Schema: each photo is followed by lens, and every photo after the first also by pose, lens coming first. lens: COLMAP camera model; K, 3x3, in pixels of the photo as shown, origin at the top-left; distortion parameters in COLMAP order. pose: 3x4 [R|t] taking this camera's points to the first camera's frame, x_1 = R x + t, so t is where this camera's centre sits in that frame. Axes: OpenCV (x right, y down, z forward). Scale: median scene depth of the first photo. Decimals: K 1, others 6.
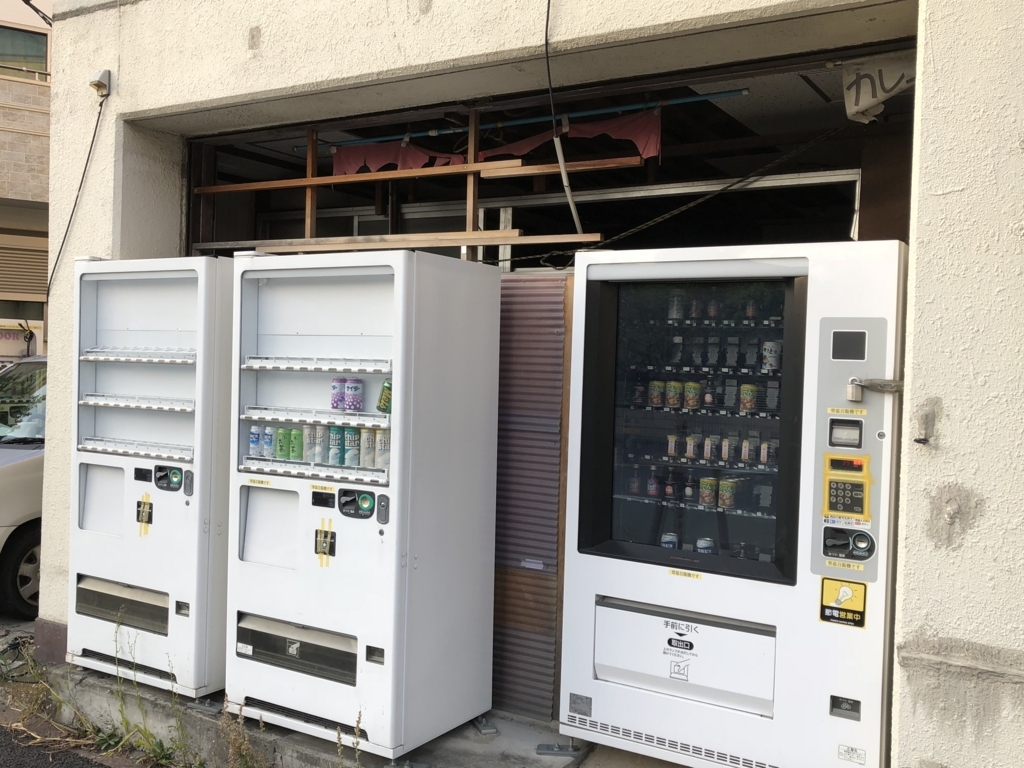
lens RADIAL K [[993.2, 0, 512.0], [0, 993.2, 384.0], [0, 0, 1]] dist [0.034832, -0.010107]
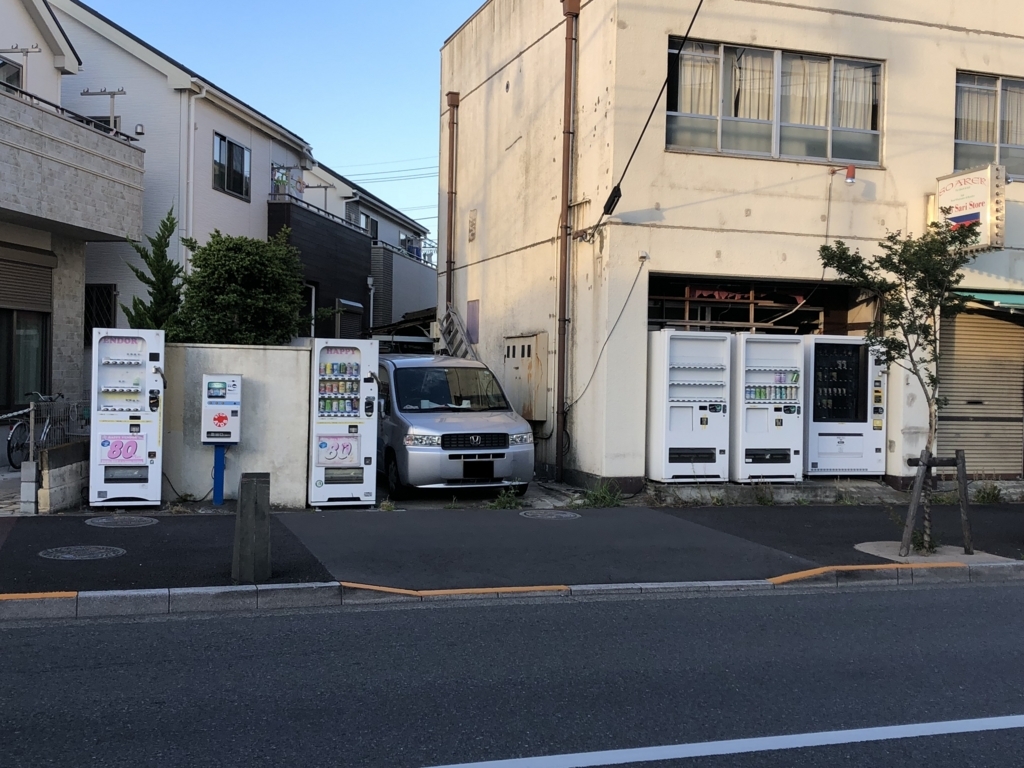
lens RADIAL K [[1194.5, 0, 512.0], [0, 1194.5, 384.0], [0, 0, 1]] dist [0.010975, 0.013799]
pose [[0.637817, -0.022318, 0.769864, -3.766607], [0.015749, 0.999749, 0.015934, -0.044360], [-0.770027, 0.001962, 0.638008, -0.839650]]
